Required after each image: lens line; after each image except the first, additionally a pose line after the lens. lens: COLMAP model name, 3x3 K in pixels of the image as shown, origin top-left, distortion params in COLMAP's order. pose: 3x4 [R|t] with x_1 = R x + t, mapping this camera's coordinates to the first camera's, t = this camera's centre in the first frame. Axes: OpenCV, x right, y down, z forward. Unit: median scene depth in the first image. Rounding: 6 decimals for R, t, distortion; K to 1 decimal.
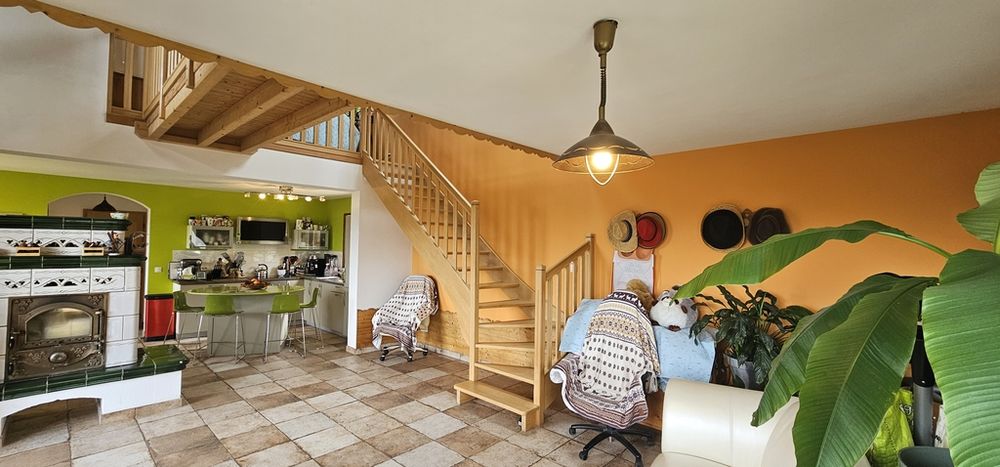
lens RADIAL K [[407.6, 0, 499.8], [0, 407.6, 235.6], [0, 0, 1]] dist [-0.001716, -0.000203]
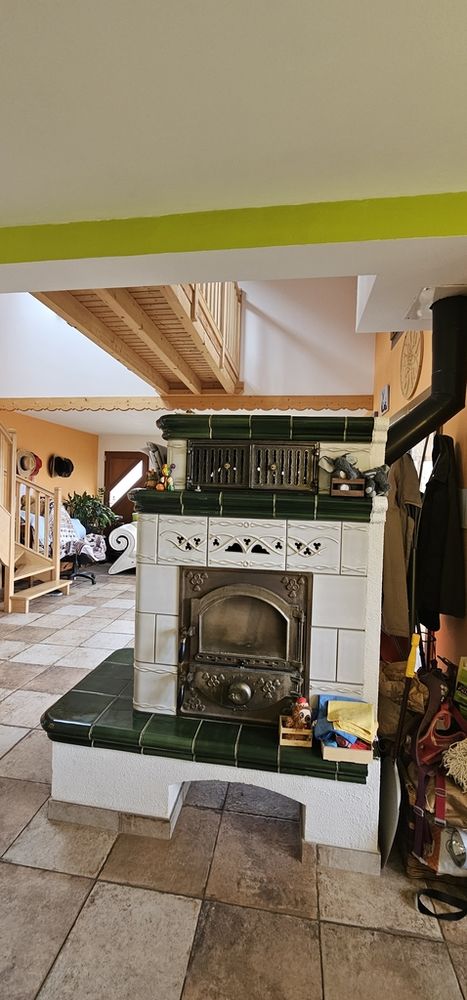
lens RADIAL K [[407.6, 0, 231.8], [0, 407.6, 499.1], [0, 0, 1]] dist [-0.001716, -0.000203]
pose [[-0.561976, -0.047147, 0.825809, -0.929809], [-0.057474, 0.998187, 0.017877, 0.033050], [-0.825155, -0.037416, -0.563667, 0.824037]]
